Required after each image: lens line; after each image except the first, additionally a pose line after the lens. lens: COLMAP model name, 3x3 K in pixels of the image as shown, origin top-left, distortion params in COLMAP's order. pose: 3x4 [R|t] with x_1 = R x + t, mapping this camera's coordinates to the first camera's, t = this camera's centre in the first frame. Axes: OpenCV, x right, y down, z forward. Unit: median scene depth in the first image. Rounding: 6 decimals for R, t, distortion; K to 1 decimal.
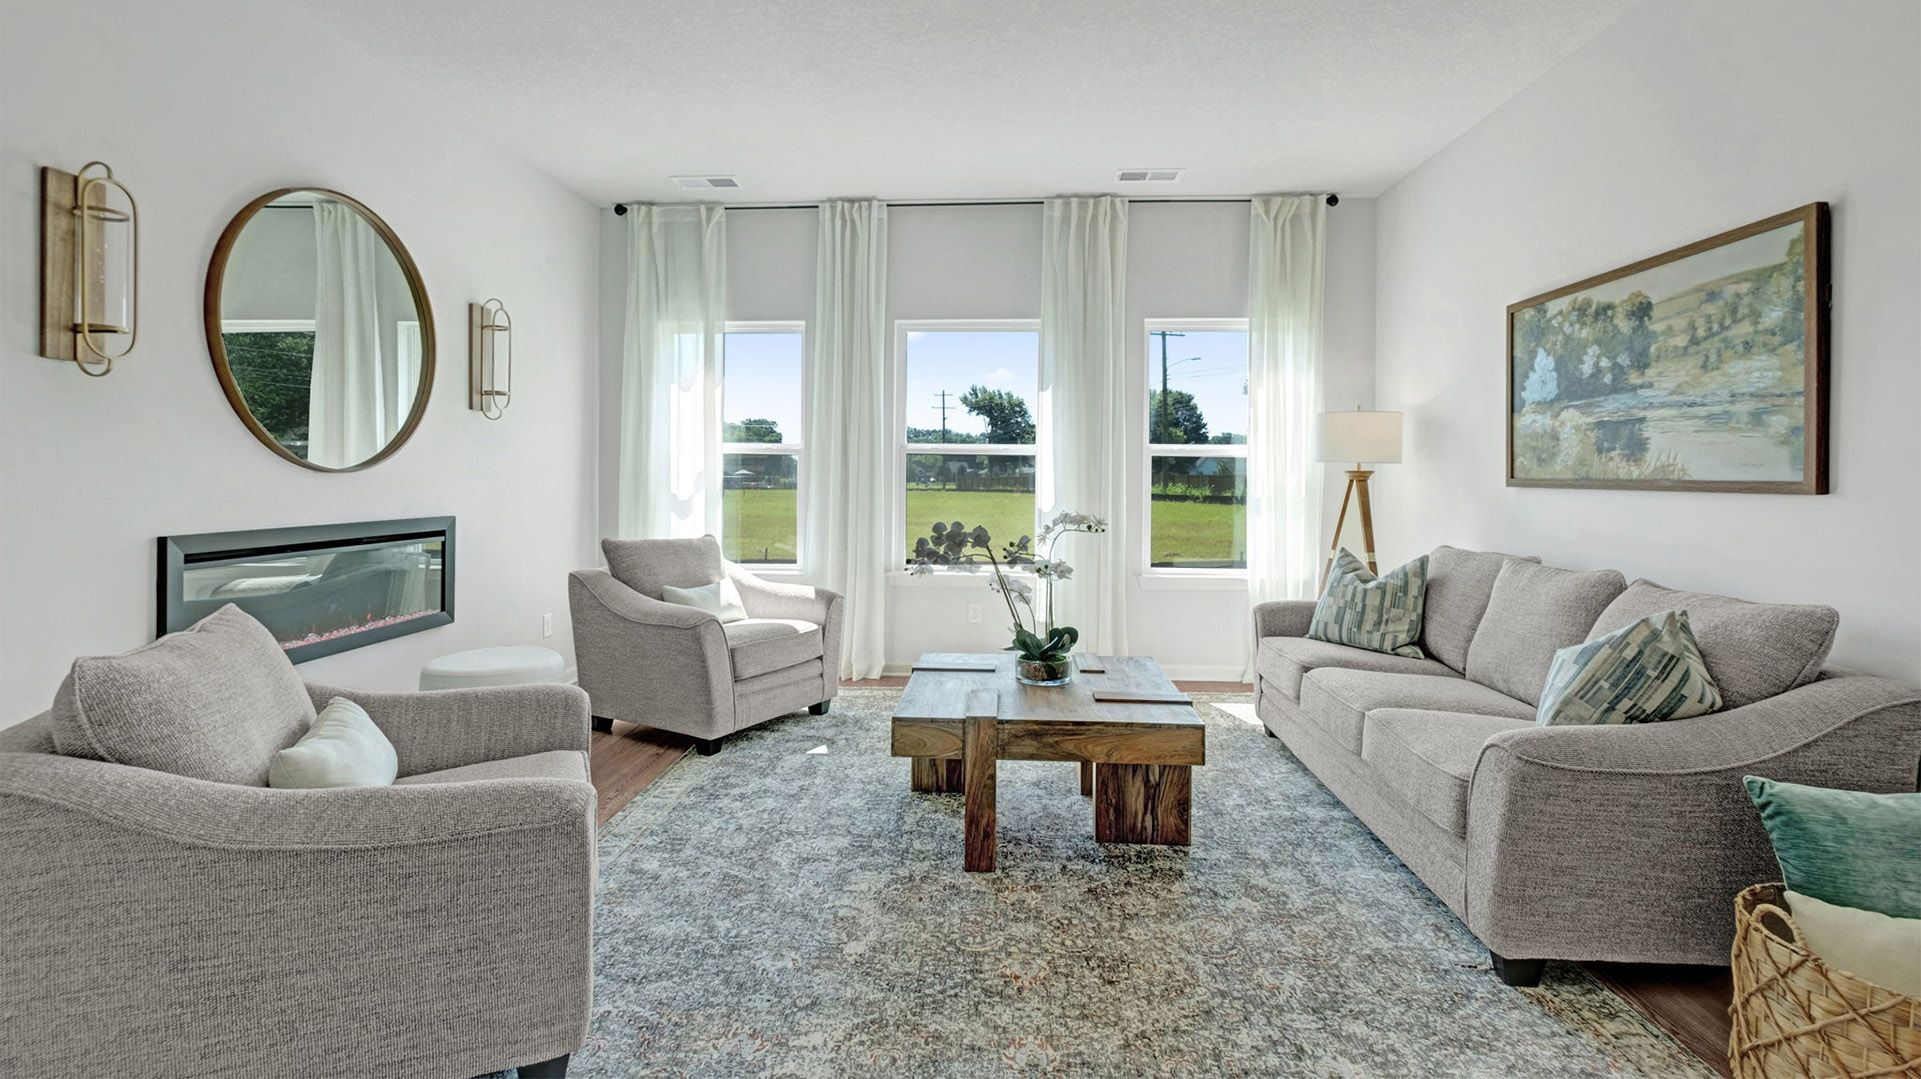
lens RADIAL K [[850.5, 0, 958.8], [0, 850.5, 485.5], [0, 0, 1]] dist [0.003071, -0.000076]
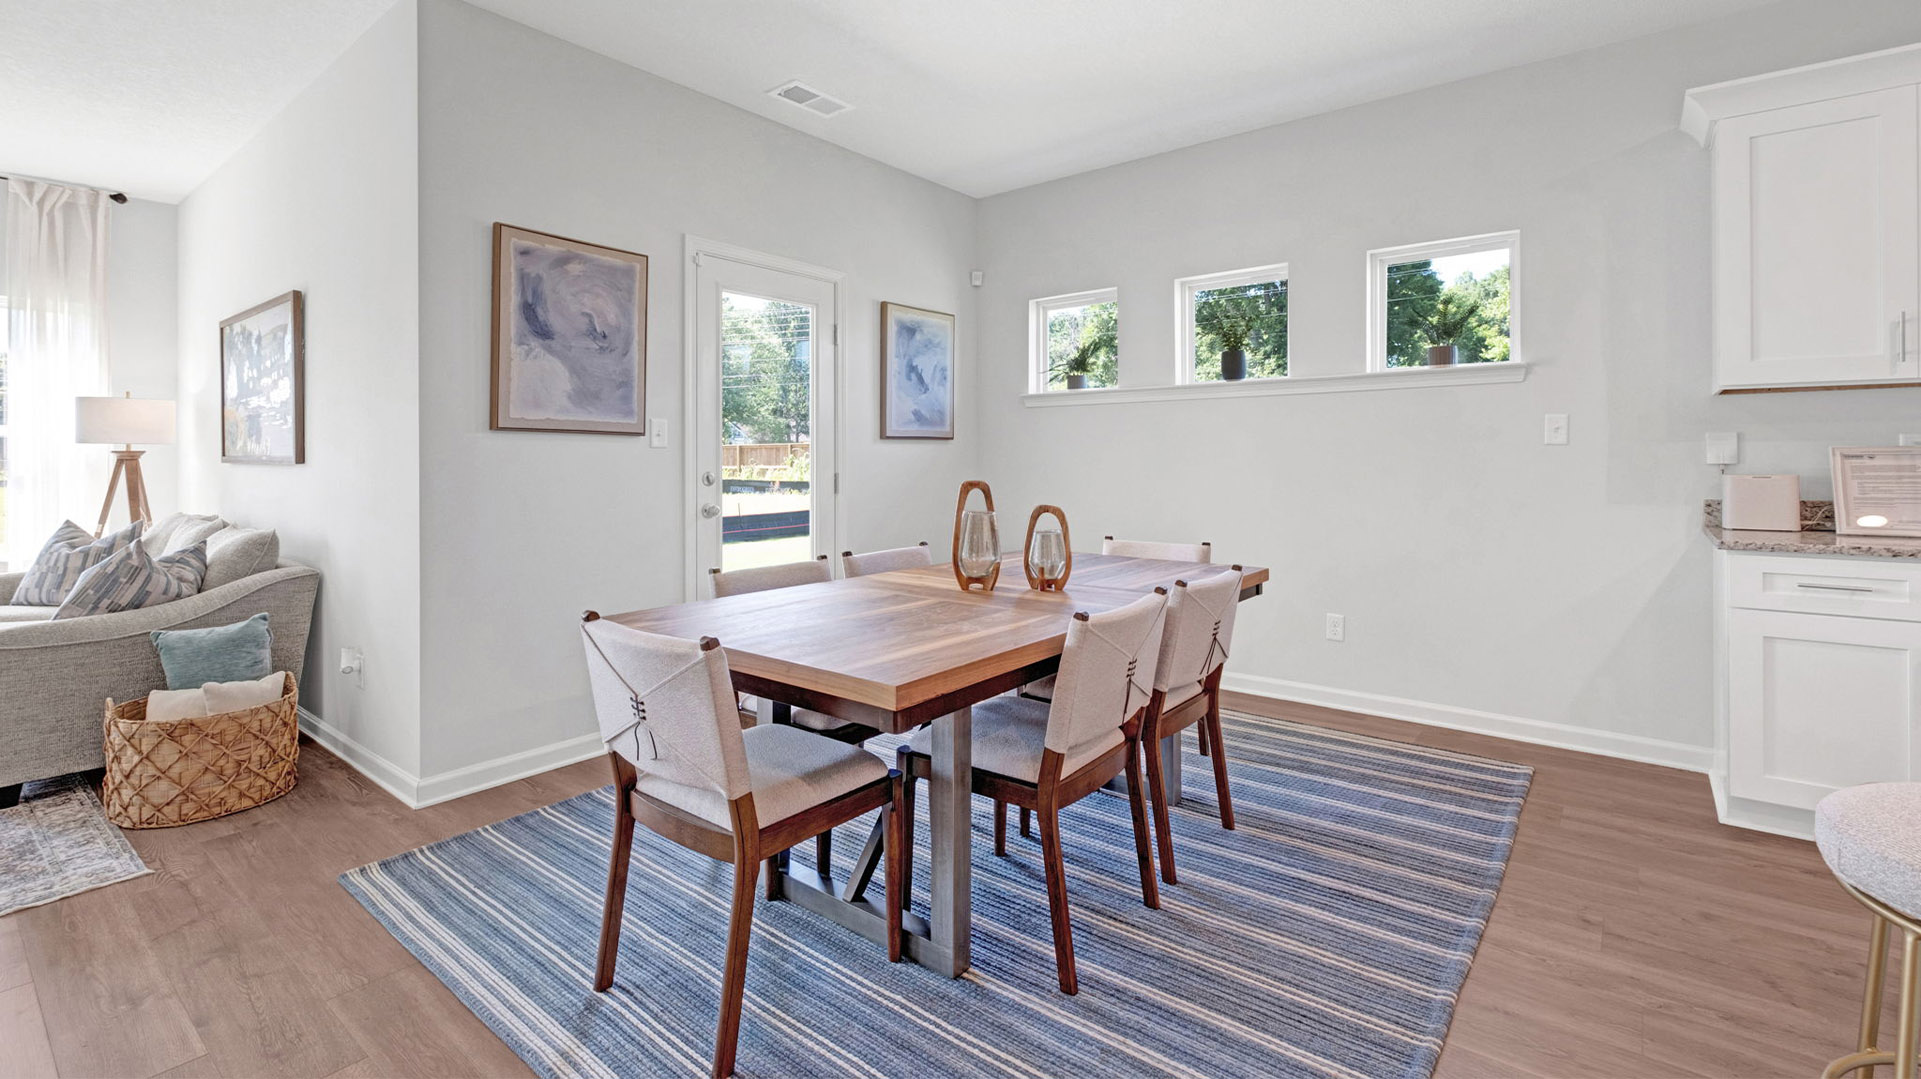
lens RADIAL K [[851.0, 0, 964.9], [0, 851.0, 457.3], [0, 0, 1]] dist [-0.002245, -0.000691]
pose [[0.578065, -0.004132, 0.815980, 0.236788], [0.013623, 0.999897, -0.004587, 0.013248], [-0.815877, 0.013768, 0.578061, -0.621734]]
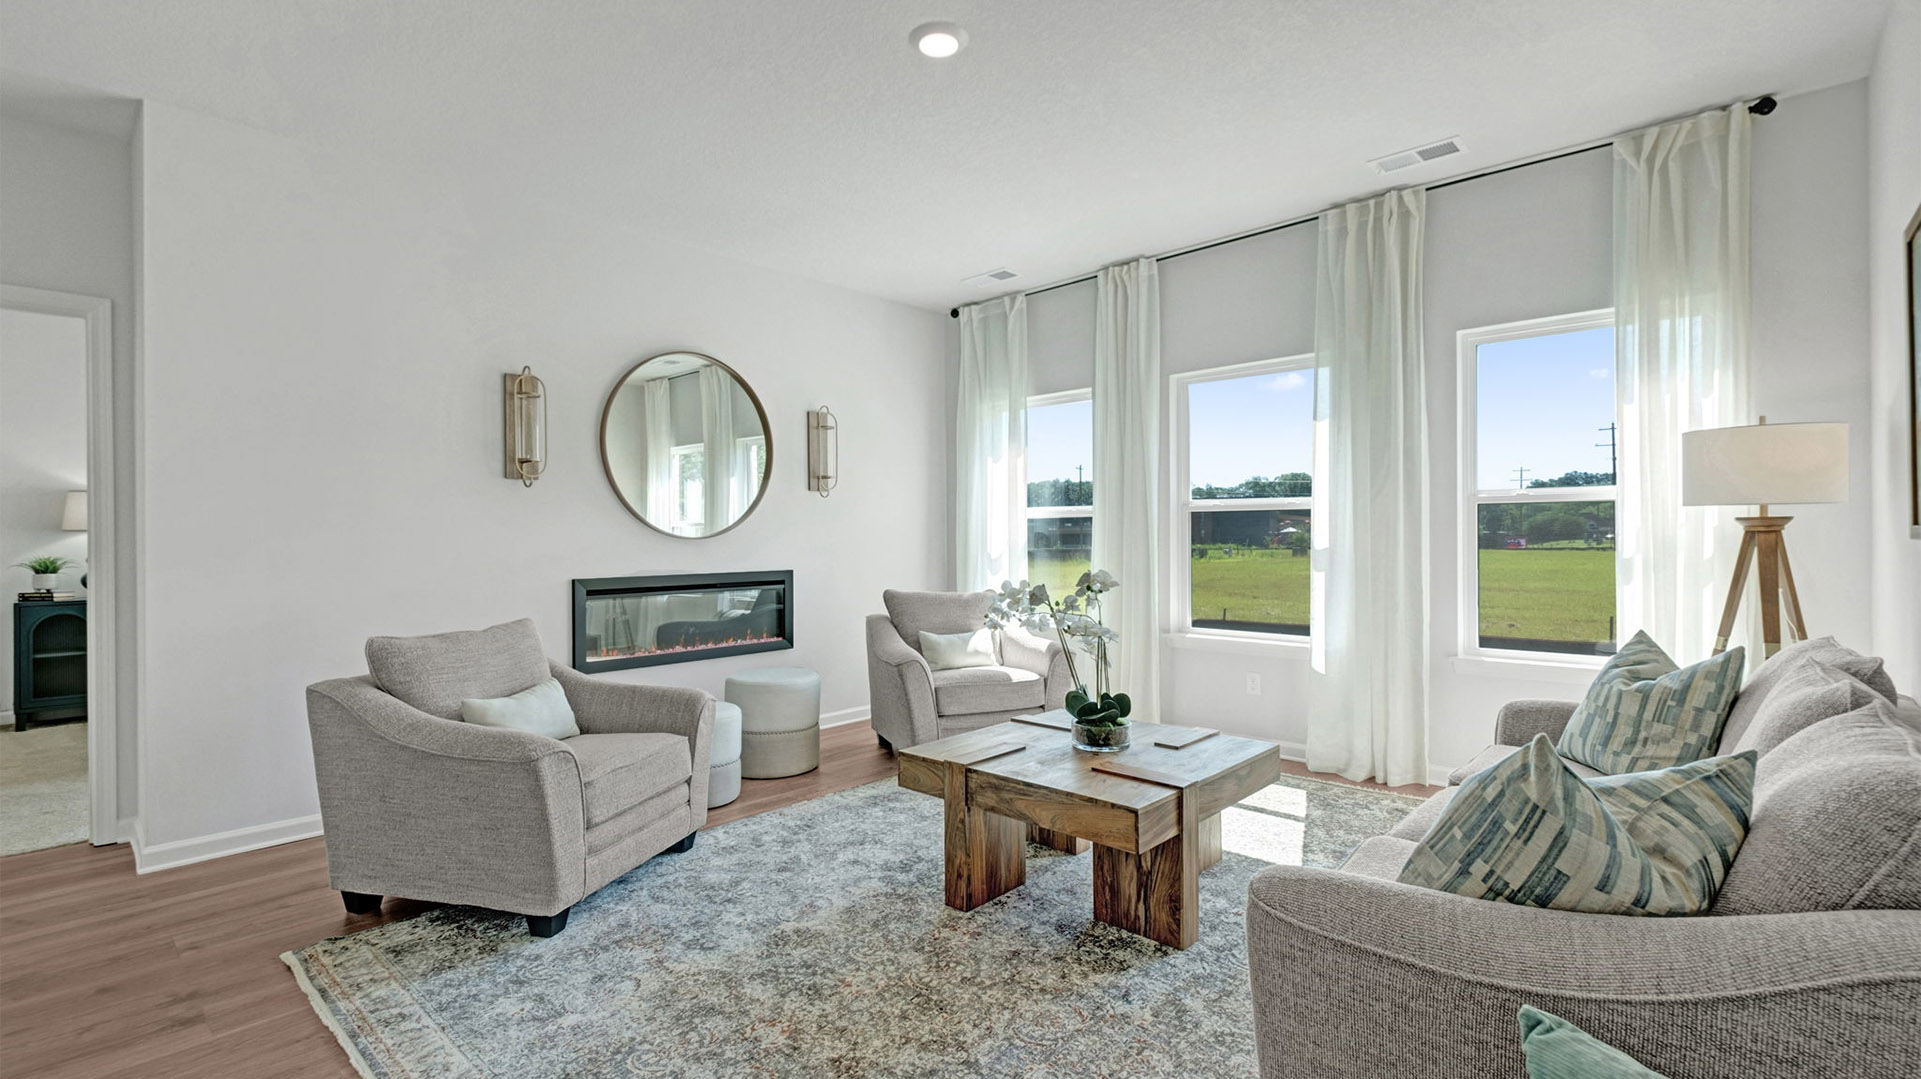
lens RADIAL K [[850.4, 0, 962.1], [0, 850.4, 546.6], [0, 0, 1]] dist [0.008764, -0.007213]
pose [[0.772285, -0.006483, -0.635243, 0.488204], [0.006752, 0.999975, -0.001997, 0.003178], [0.635240, -0.002748, 0.772310, 0.128252]]
